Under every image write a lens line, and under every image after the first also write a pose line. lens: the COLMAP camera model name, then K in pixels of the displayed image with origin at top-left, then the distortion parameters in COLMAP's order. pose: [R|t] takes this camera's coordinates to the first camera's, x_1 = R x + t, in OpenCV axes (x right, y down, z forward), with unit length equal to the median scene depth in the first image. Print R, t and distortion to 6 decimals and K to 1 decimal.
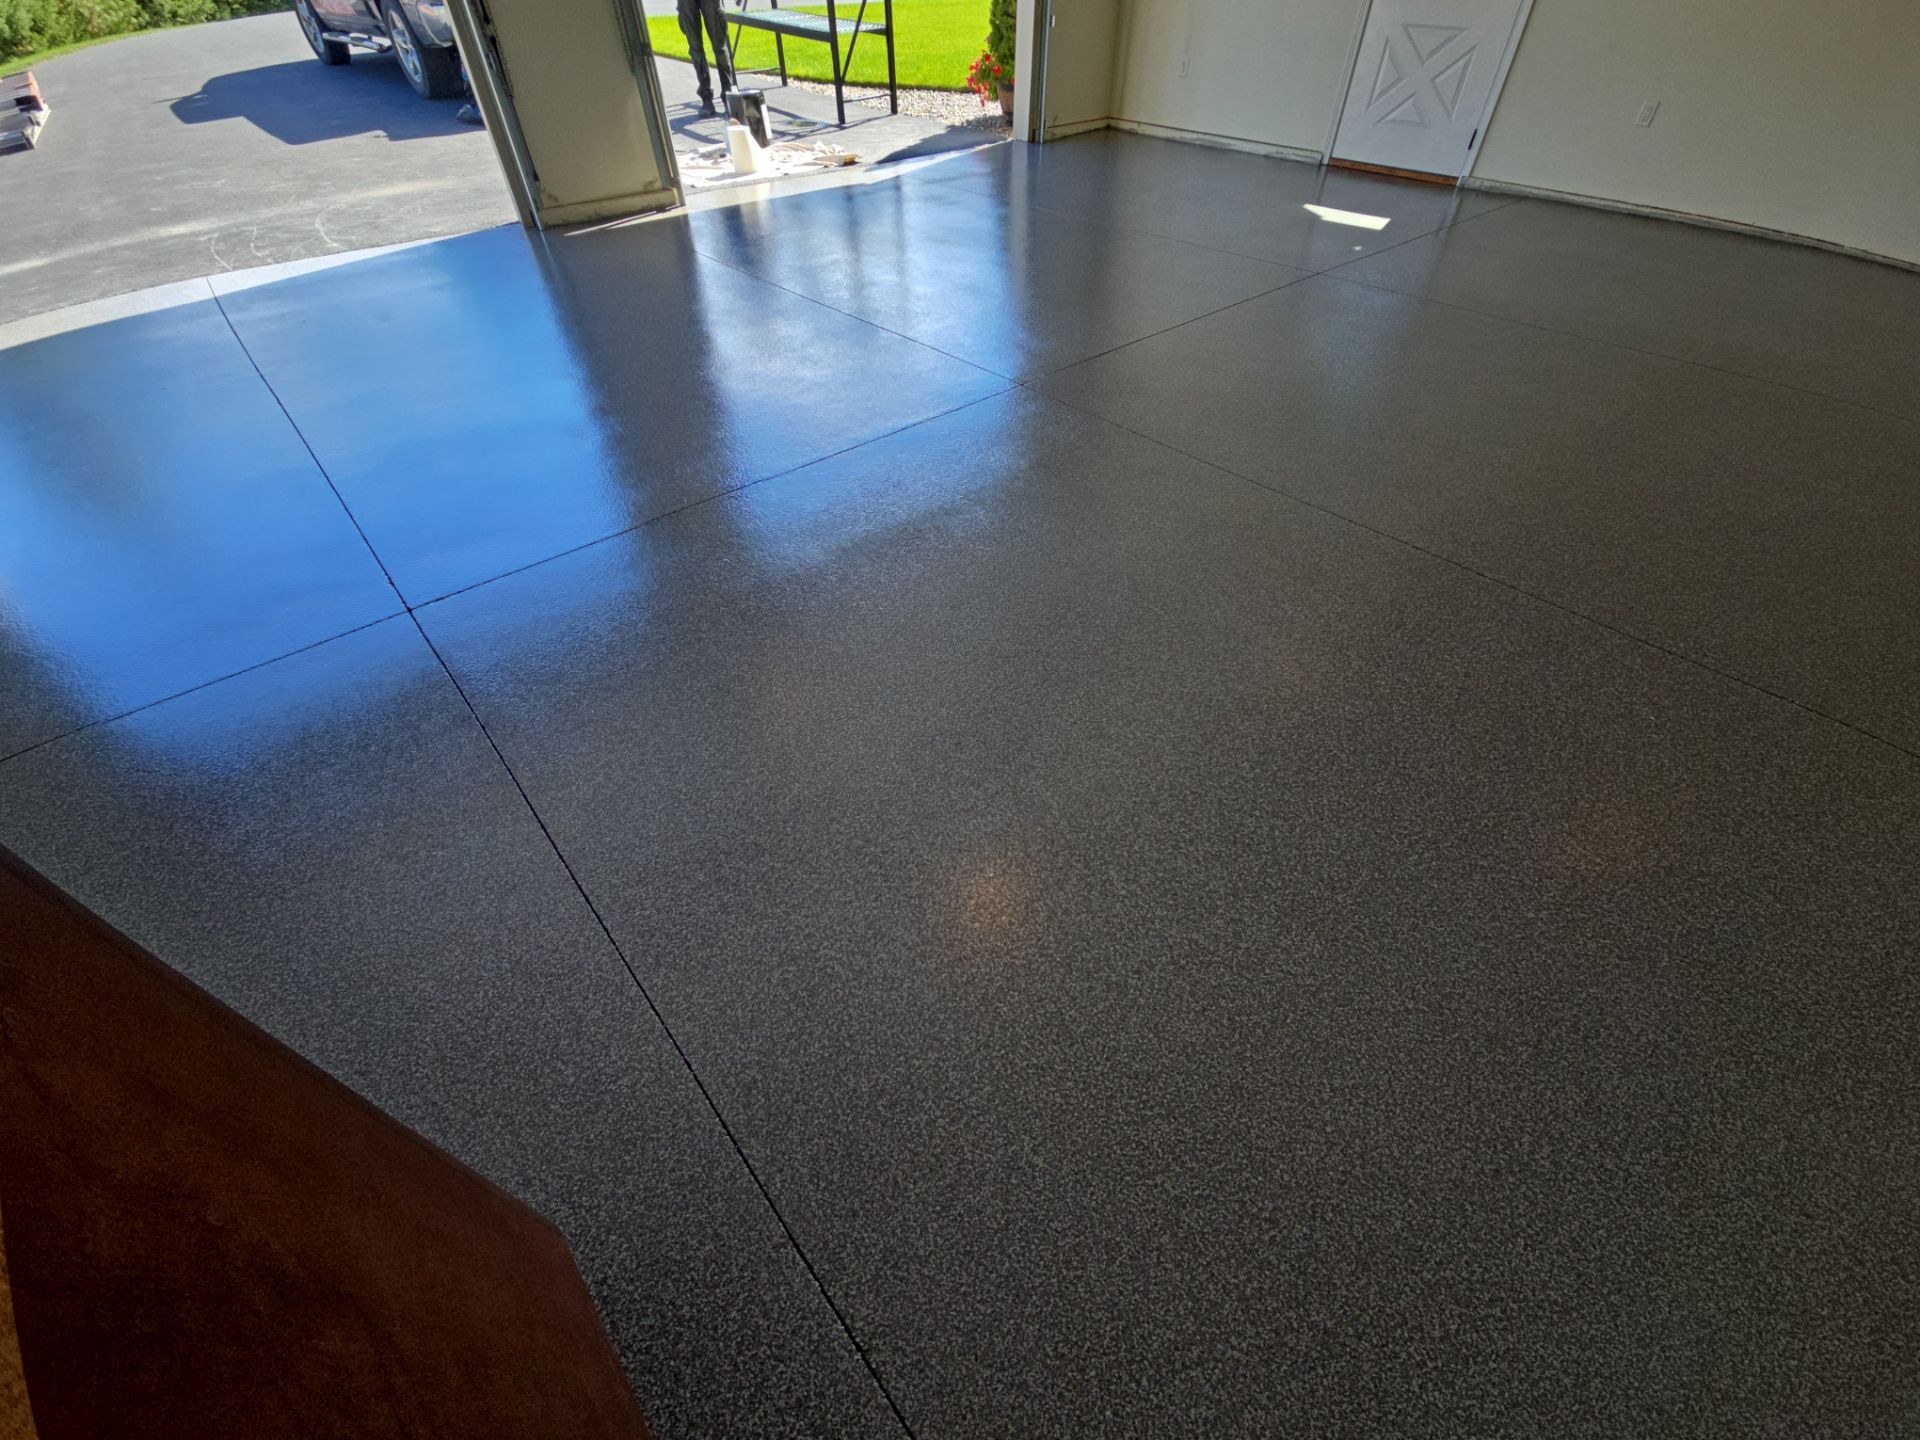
lens RADIAL K [[790.3, 0, 959.5], [0, 790.3, 721.1], [0, 0, 1]] dist [0.001699, -0.001157]
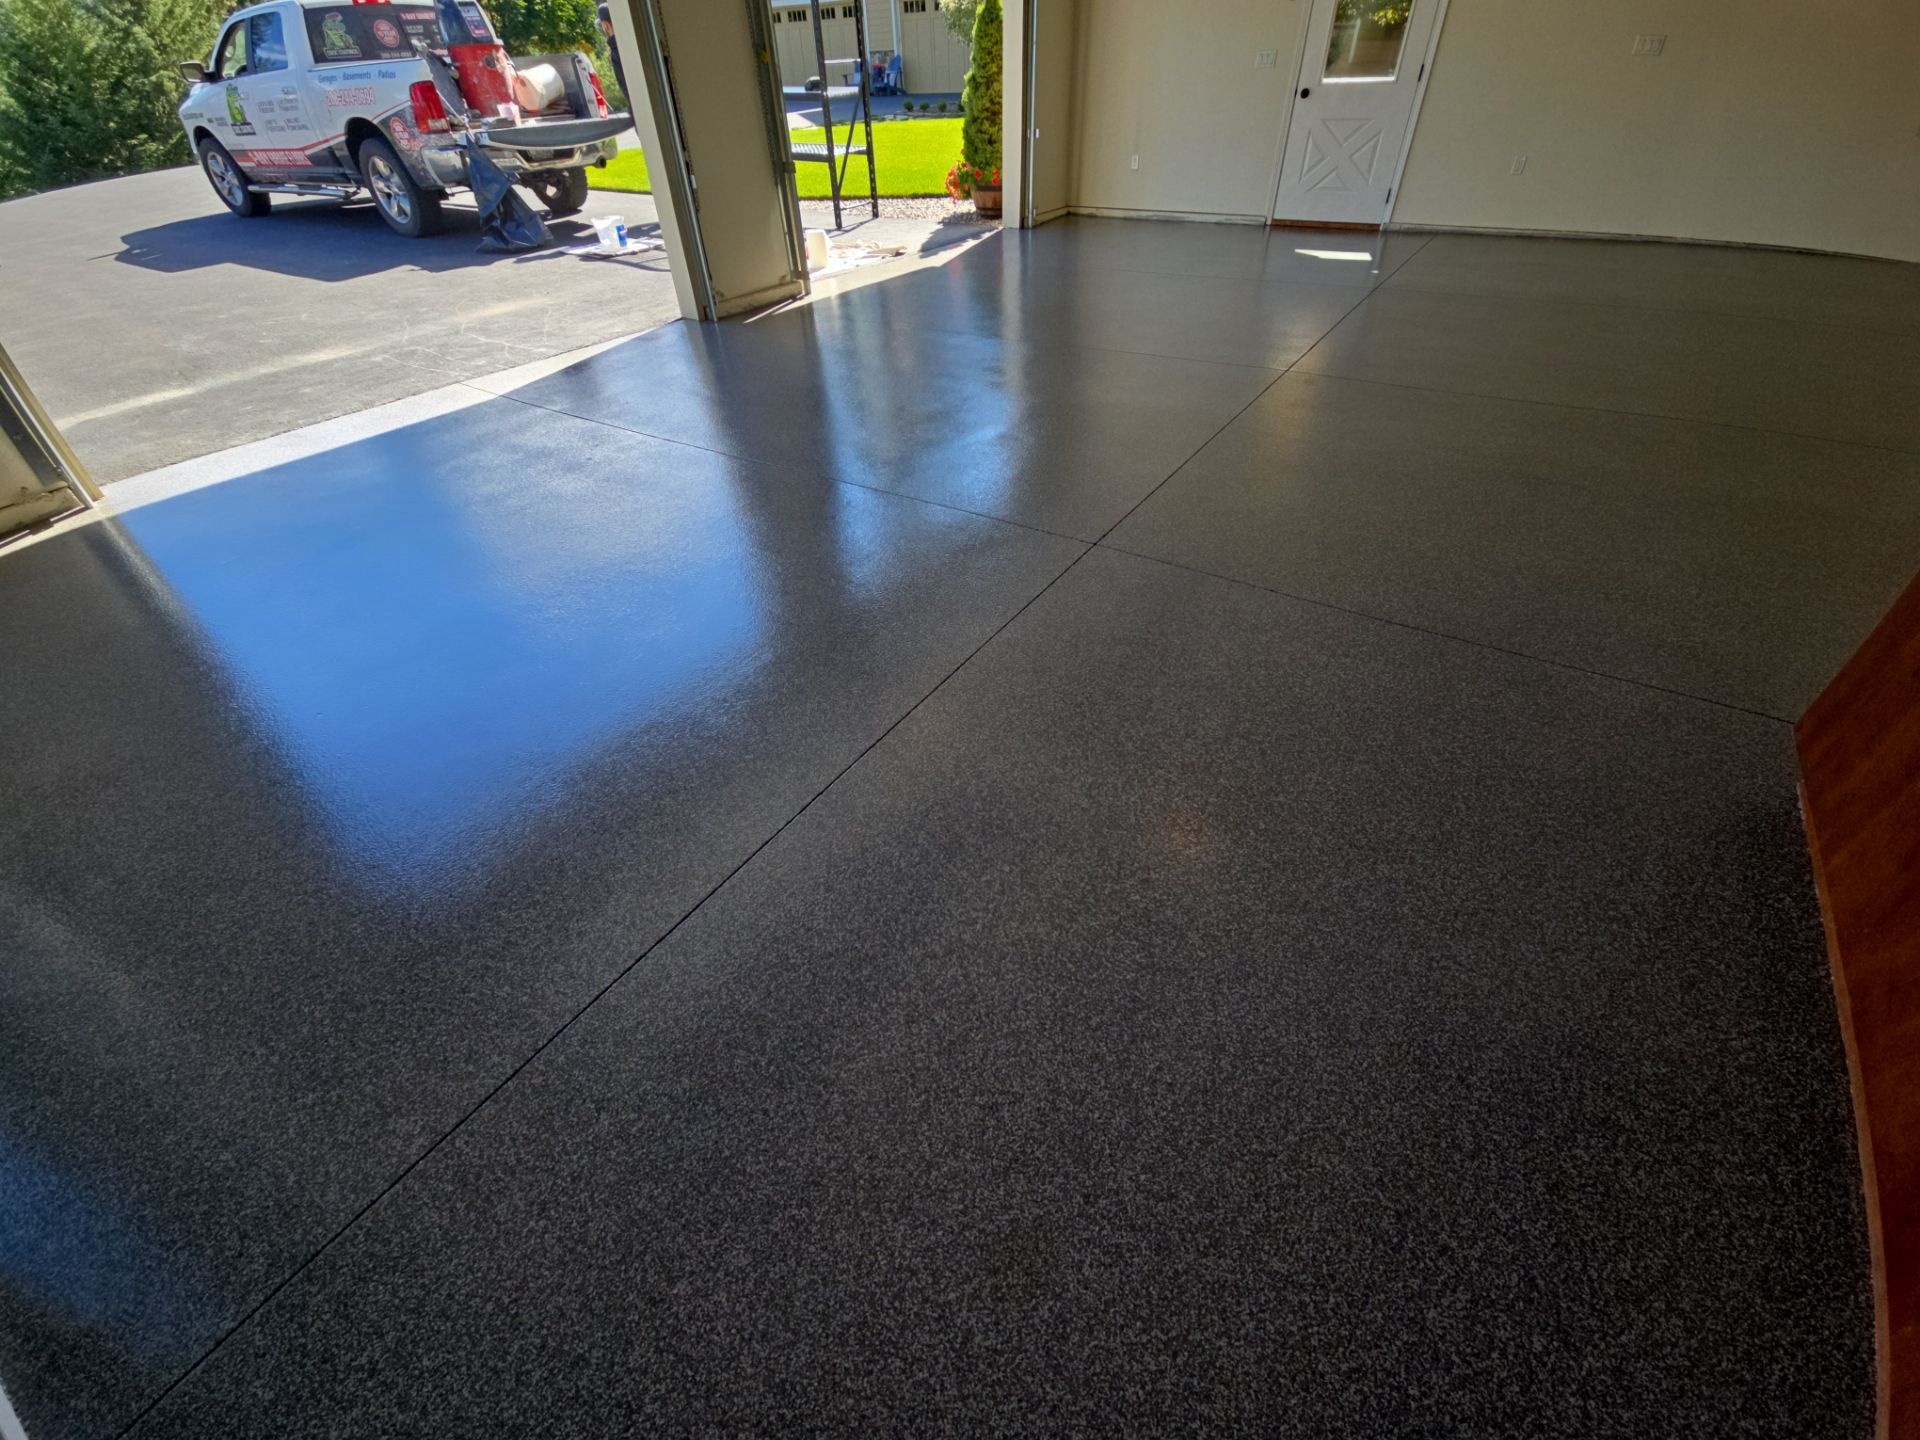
lens RADIAL K [[790.3, 0, 960.9], [0, 790.3, 718.7], [0, 0, 1]] dist [0.001699, -0.001157]
pose [[0.958015, -0.199384, 0.206041, -0.380210], [0.219586, 0.972299, -0.080110, 0.056056], [-0.184361, 0.121990, 0.975259, -0.048778]]
